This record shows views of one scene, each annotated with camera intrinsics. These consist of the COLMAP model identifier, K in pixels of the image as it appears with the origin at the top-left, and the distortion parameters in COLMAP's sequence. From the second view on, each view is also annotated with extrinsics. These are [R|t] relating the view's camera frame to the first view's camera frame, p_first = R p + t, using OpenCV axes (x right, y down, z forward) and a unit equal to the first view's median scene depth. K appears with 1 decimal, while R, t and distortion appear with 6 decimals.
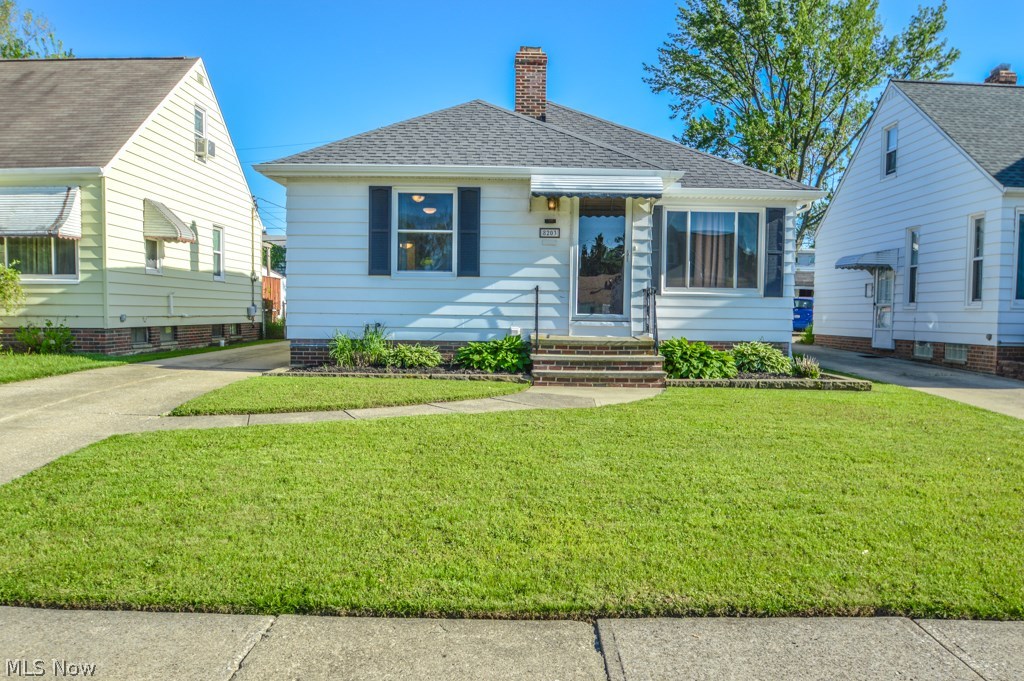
lens RADIAL K [[772.9, 0, 513.0], [0, 772.9, 348.2], [0, 0, 1]] dist [-0.060275, 0.007569]
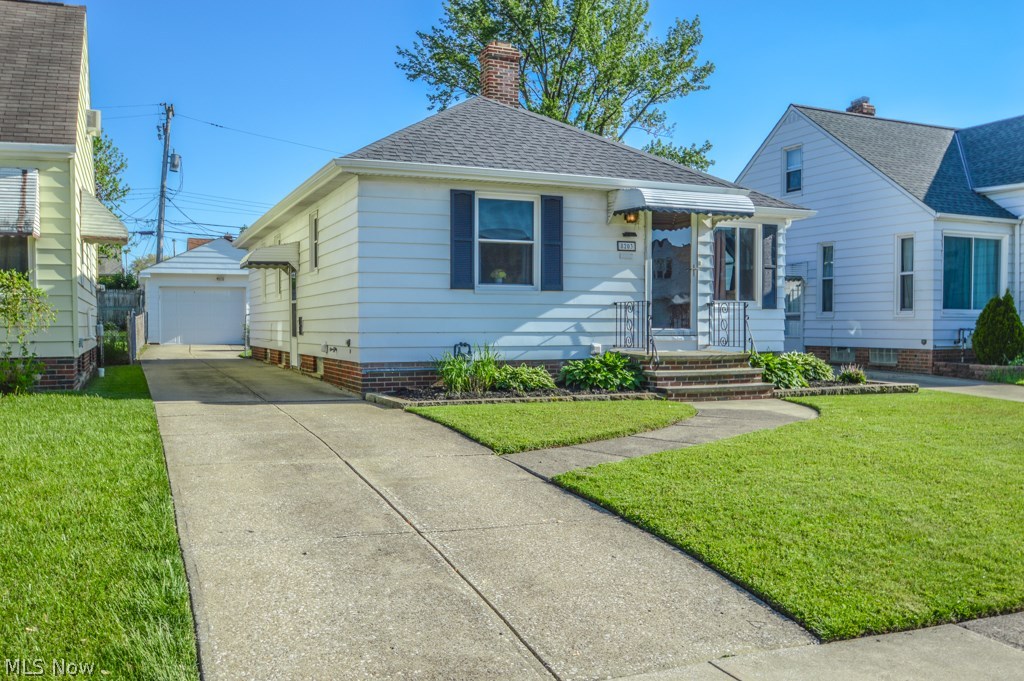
lens RADIAL K [[880.1, 0, 512.6], [0, 880.1, 341.5], [0, 0, 1]] dist [-0.067802, -0.016512]
pose [[0.921165, -0.021901, 0.388554, -0.516495], [0.030479, 0.999408, -0.015928, -0.015651], [-0.387976, 0.026515, 0.921288, 0.036295]]
